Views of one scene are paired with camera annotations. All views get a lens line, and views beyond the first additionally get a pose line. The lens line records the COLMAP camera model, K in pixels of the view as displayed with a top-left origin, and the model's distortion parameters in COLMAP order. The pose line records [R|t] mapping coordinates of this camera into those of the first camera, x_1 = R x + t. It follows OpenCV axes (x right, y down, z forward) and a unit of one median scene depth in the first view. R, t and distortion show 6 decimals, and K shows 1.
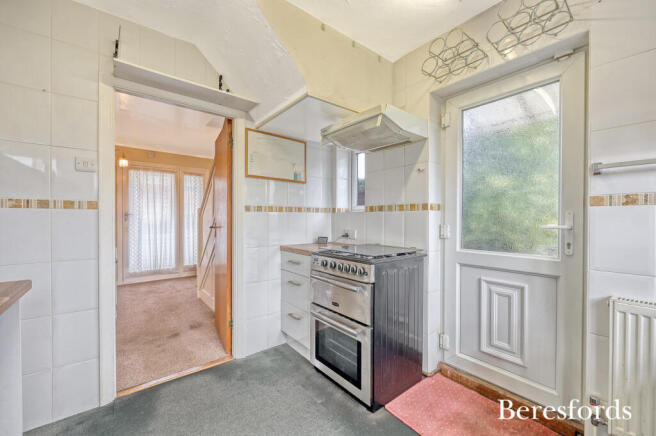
lens RADIAL K [[266.7, 0, 331.0], [0, 266.7, 221.2], [0, 0, 1]] dist [0.004723, -0.000946]
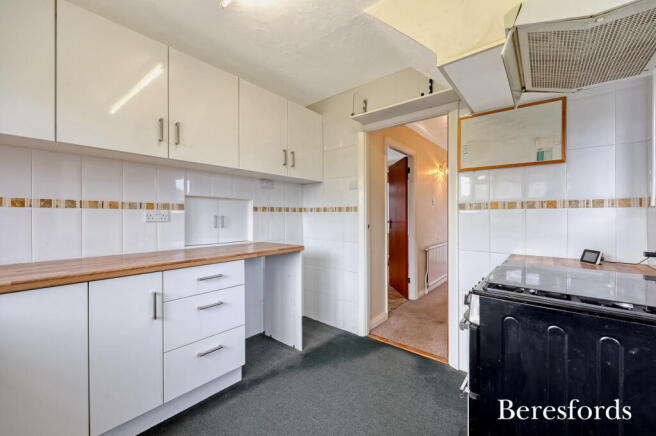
lens RADIAL K [[266.7, 0, 322.9], [0, 266.7, 216.9], [0, 0, 1]] dist [0.004723, -0.000946]
pose [[0.166619, 0.002933, -0.986017, 0.524648], [-0.010136, 0.999948, 0.001261, -0.008884], [0.985969, 0.009784, 0.166640, 0.408325]]
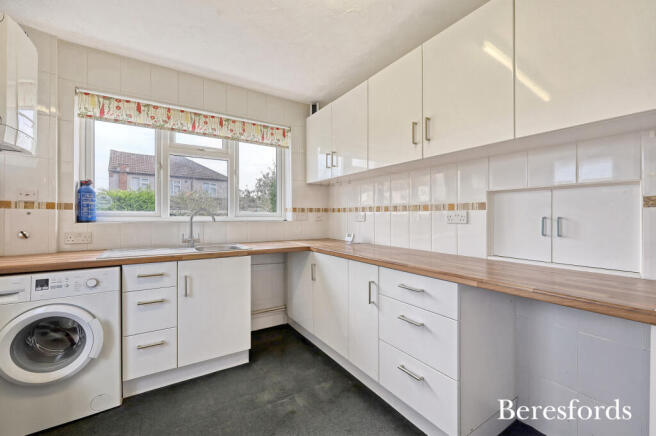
lens RADIAL K [[266.7, 0, 328.3], [0, 266.7, 215.5], [0, 0, 1]] dist [0.004723, -0.000946]
pose [[-0.991963, -0.002108, 0.126510, -0.189543], [-0.001006, 0.999961, 0.008777, -0.018119], [-0.126524, 0.008579, -0.991926, 0.921775]]
